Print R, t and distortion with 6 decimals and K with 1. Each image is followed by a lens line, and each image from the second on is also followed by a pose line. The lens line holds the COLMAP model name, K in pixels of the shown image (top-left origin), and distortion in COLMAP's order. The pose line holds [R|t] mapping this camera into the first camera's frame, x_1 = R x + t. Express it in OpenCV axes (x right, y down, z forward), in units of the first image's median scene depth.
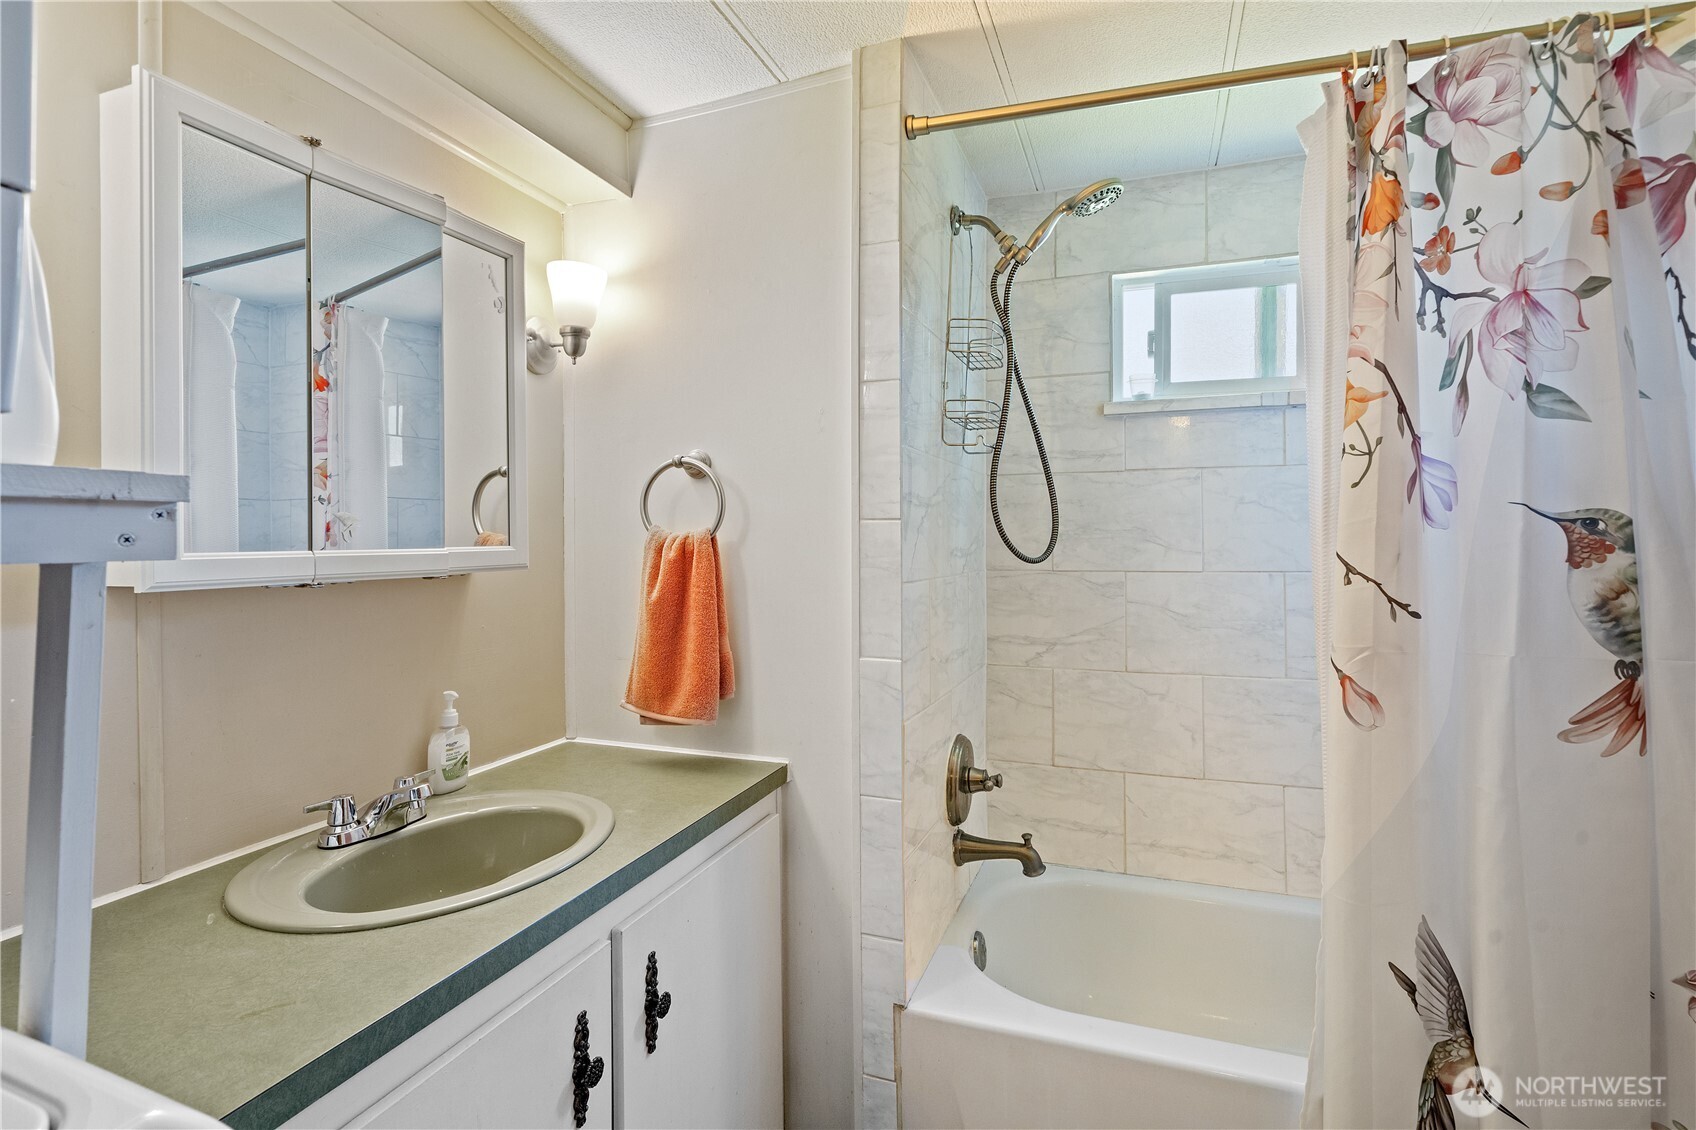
lens RADIAL K [[818.6, 0, 846.4], [0, 818.6, 566.7], [0, 0, 1]] dist [-0.000689, 0.000613]
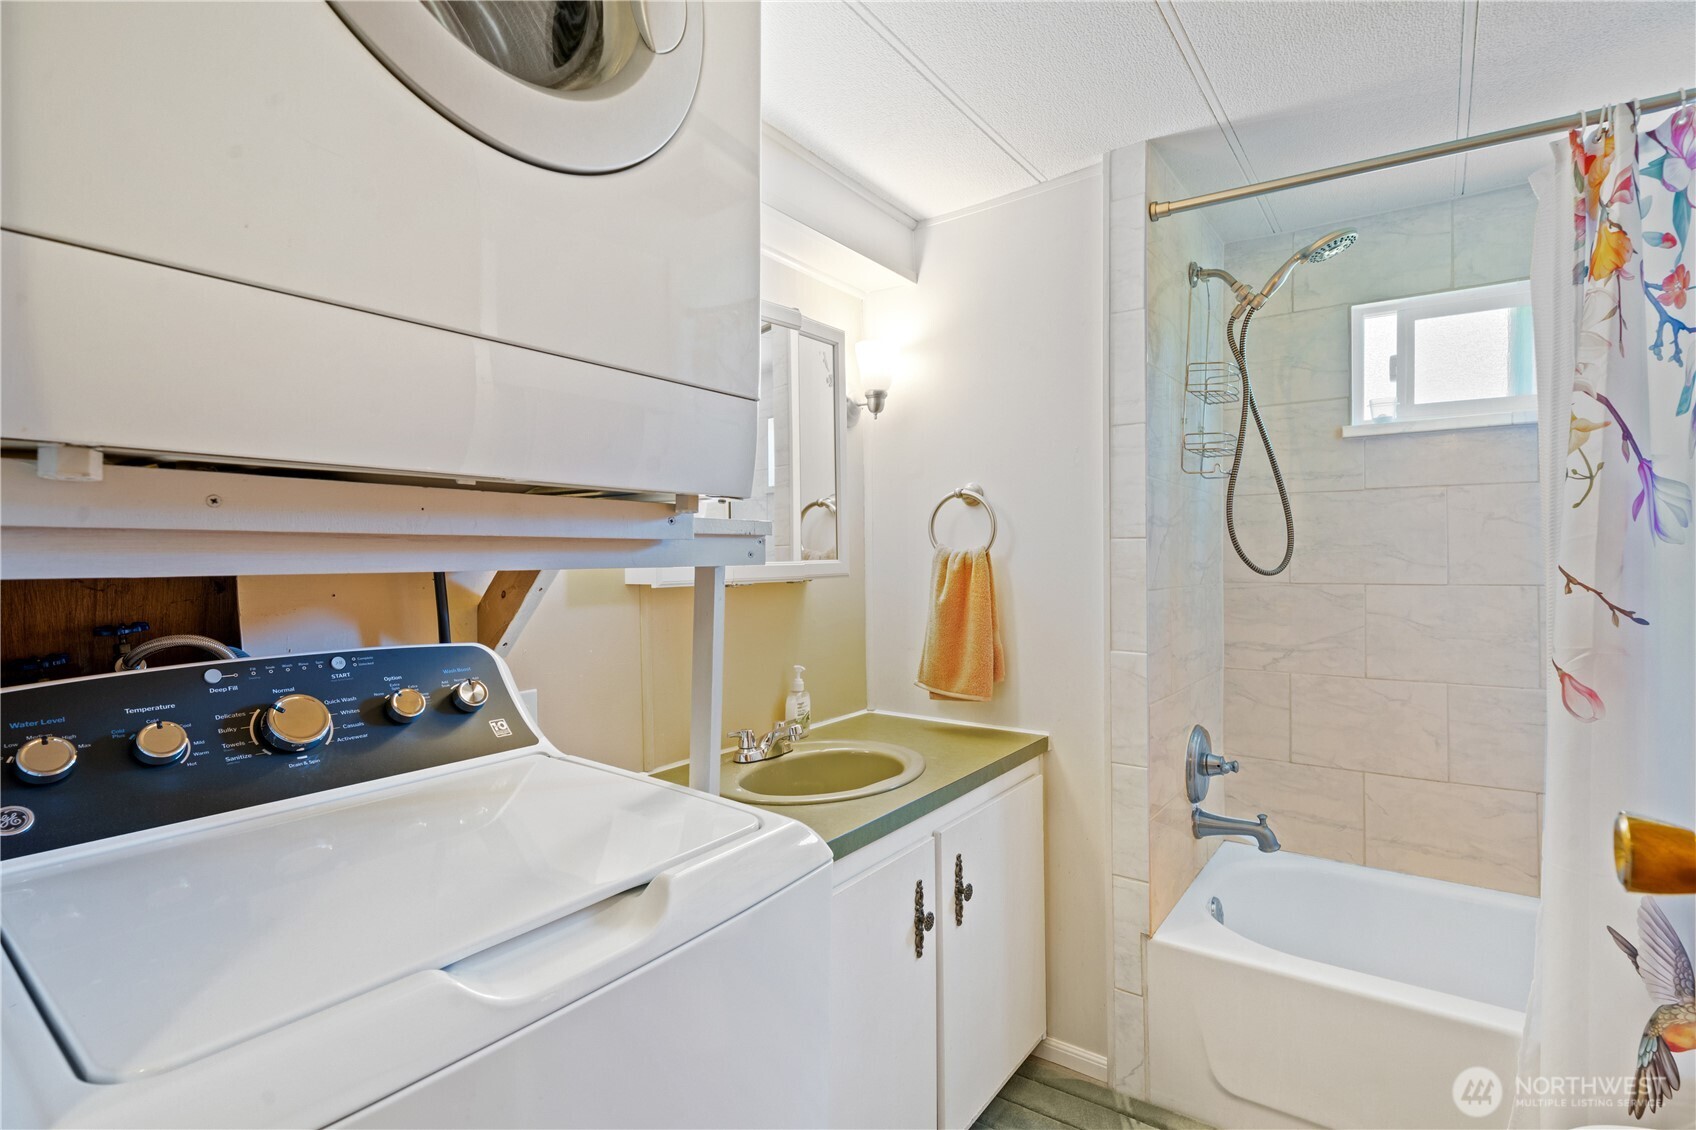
lens RADIAL K [[818.6, 0, 846.4], [0, 818.6, 566.7], [0, 0, 1]] dist [-0.000689, 0.000613]
pose [[0.965097, 0.002108, -0.261883, -0.042697], [-0.007164, 0.999806, -0.018356, 0.010000], [0.261794, 0.019591, 0.964925, -0.275422]]
